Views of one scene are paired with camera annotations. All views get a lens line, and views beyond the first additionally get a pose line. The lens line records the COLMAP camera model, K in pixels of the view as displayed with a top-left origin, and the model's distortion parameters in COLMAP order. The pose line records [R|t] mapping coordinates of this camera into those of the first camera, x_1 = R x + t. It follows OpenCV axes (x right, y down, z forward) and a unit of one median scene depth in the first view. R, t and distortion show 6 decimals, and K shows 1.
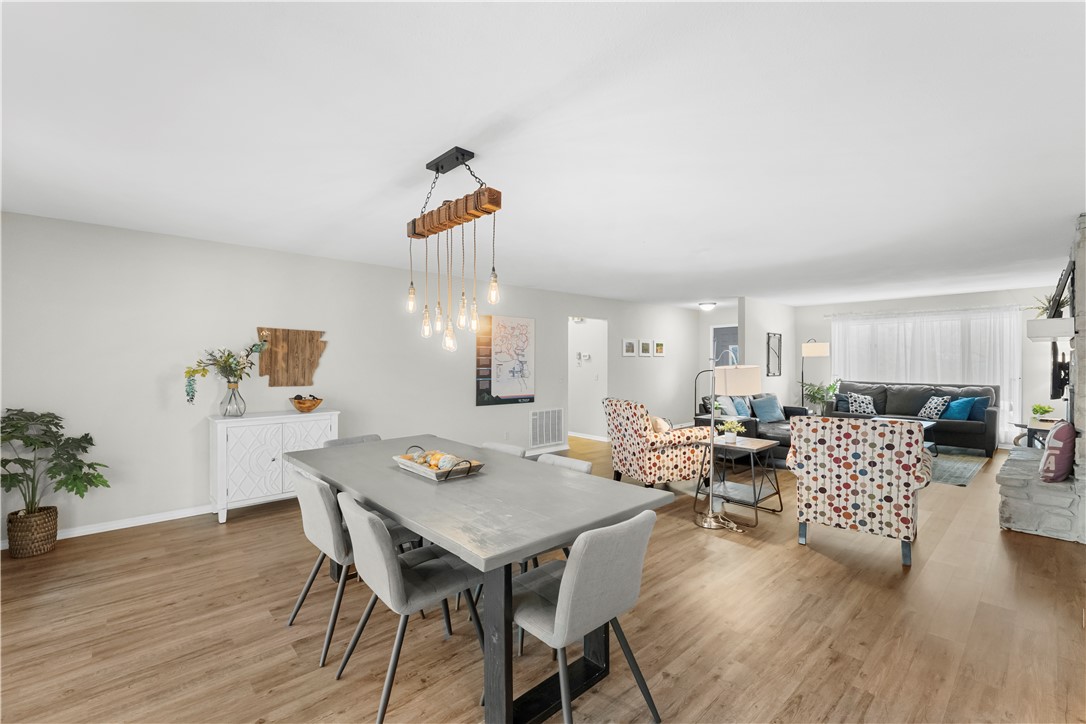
lens RADIAL K [[464.4, 0, 543.0], [0, 464.4, 362.0], [0, 0, 1]] dist [-0.002804, -0.000471]
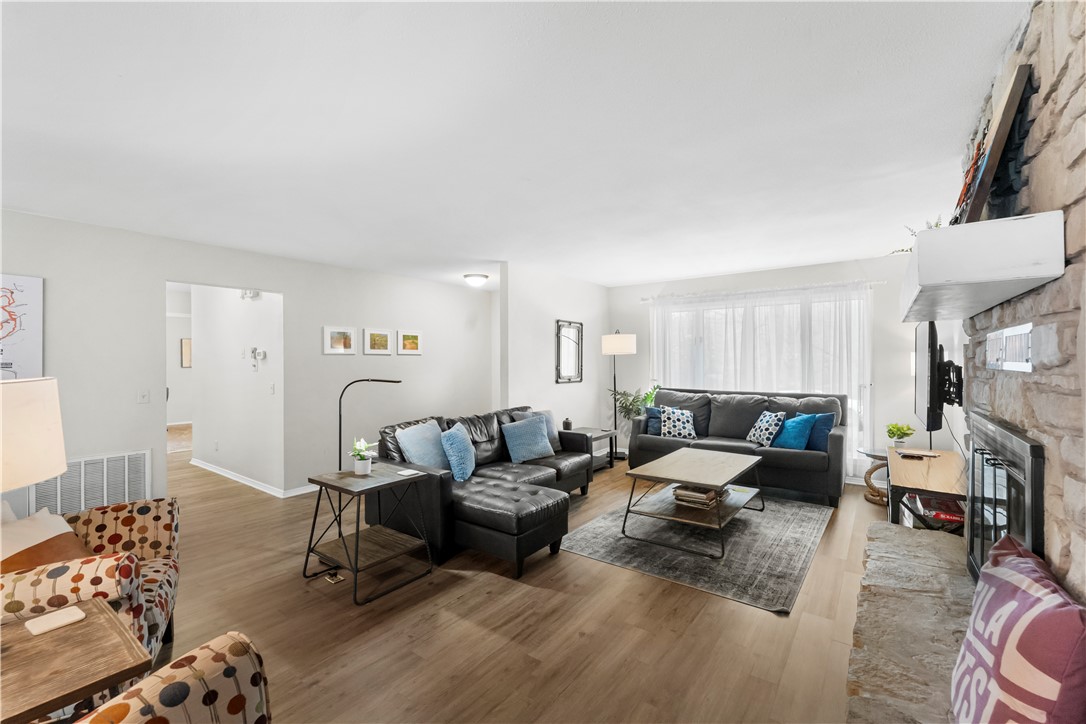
lens RADIAL K [[464.4, 0, 543.0], [0, 464.4, 362.0], [0, 0, 1]] dist [-0.002804, -0.000471]
pose [[0.980585, -0.002901, 0.196073, 0.373027], [0.003071, 0.999995, -0.000562, -0.000642], [-0.196070, 0.001153, 0.980589, 0.376340]]
